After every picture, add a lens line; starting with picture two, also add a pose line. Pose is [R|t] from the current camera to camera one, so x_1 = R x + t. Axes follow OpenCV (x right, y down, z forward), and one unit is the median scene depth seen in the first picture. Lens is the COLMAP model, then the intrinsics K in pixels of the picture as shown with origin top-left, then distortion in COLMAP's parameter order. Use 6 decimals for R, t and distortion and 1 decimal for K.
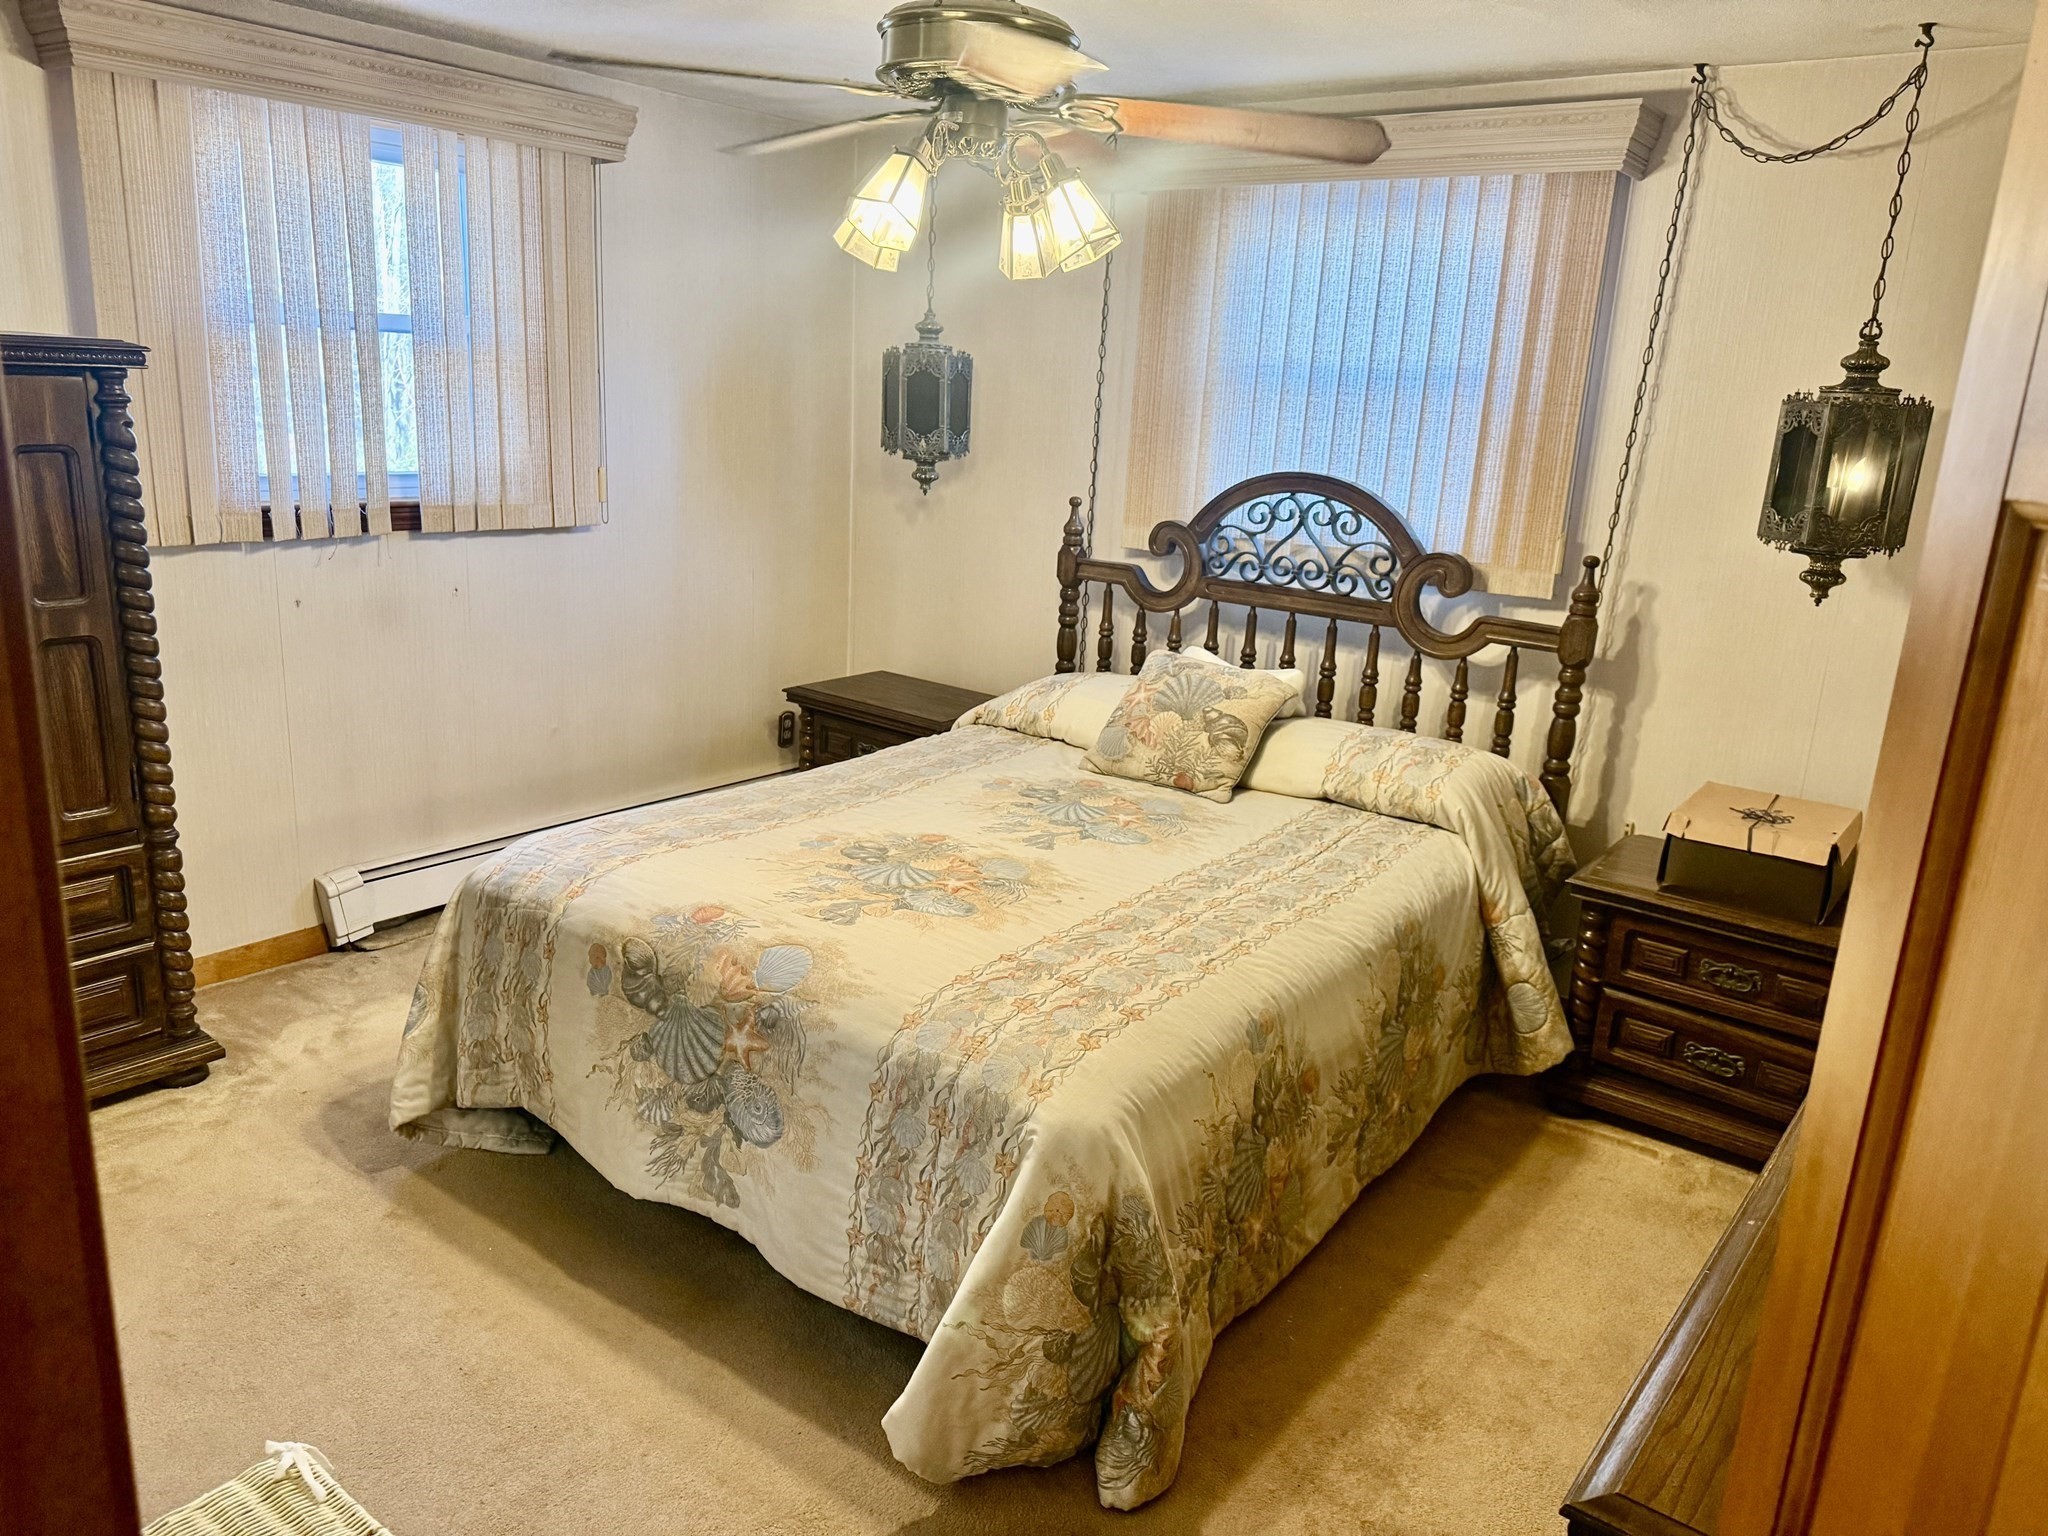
lens RADIAL K [[1470.5, 0, 1024.0], [0, 1470.5, 768.0], [0, 0, 1]] dist [0.109902, -0.193337]
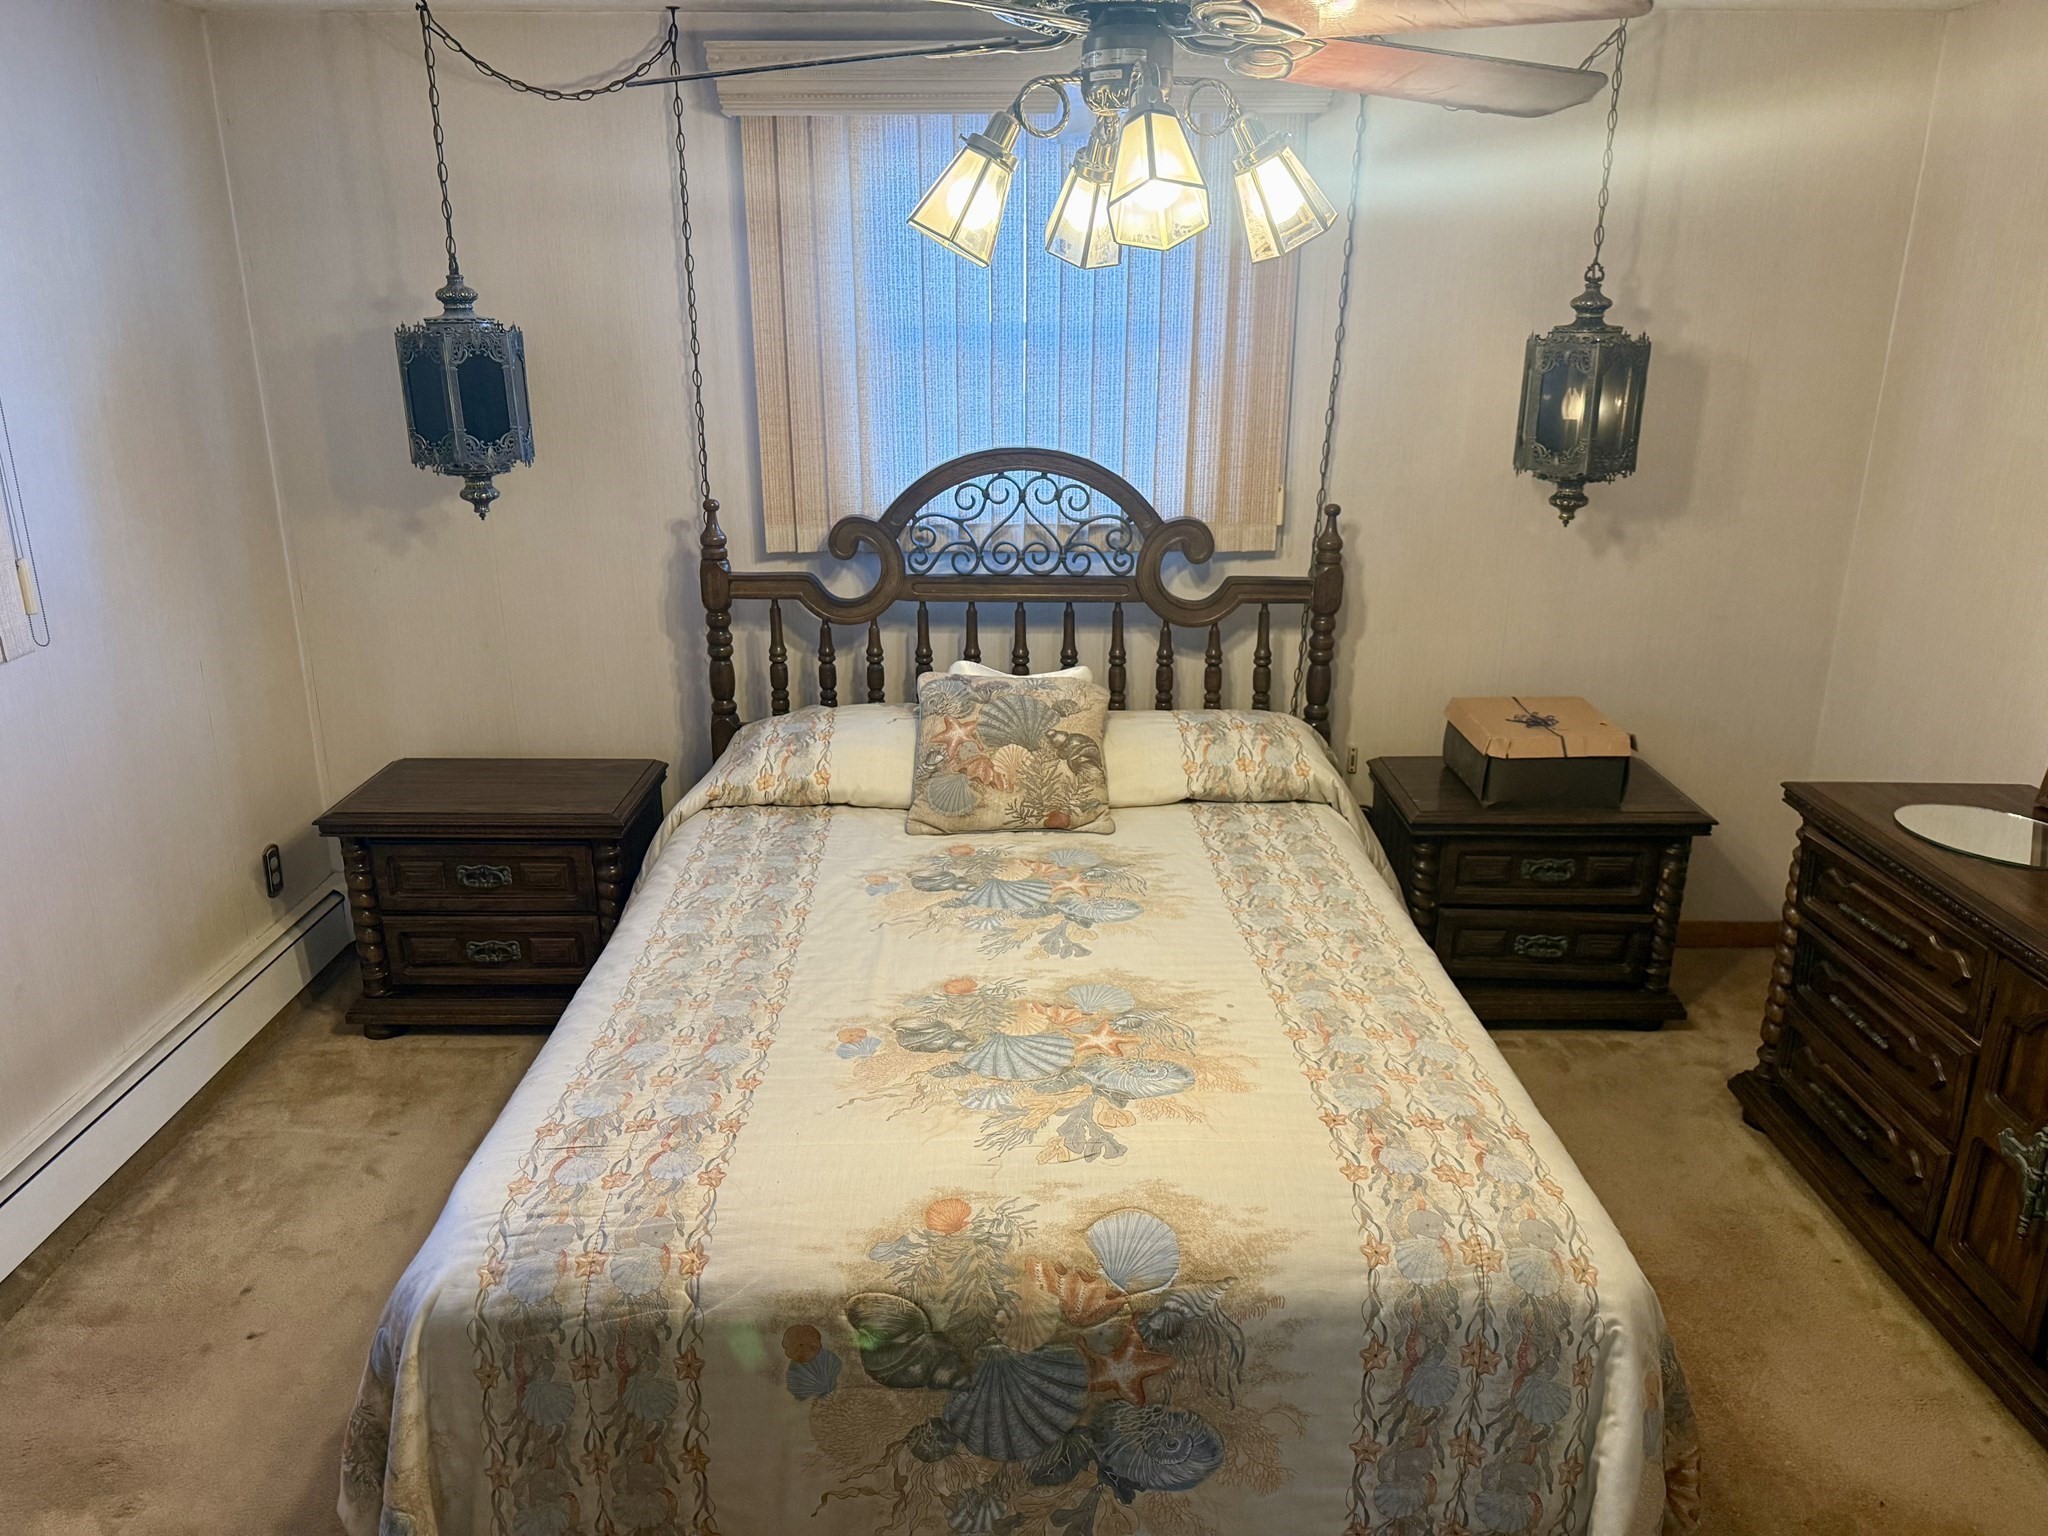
lens RADIAL K [[1445.9, 0, 1024.0], [0, 1445.9, 768.0], [0, 0, 1]] dist [0.084248, -0.181959]
pose [[0.784104, -0.239111, 0.572718, -0.419048], [0.197139, 0.970969, 0.135480, -0.151286], [-0.588487, 0.006675, 0.808479, 0.339910]]
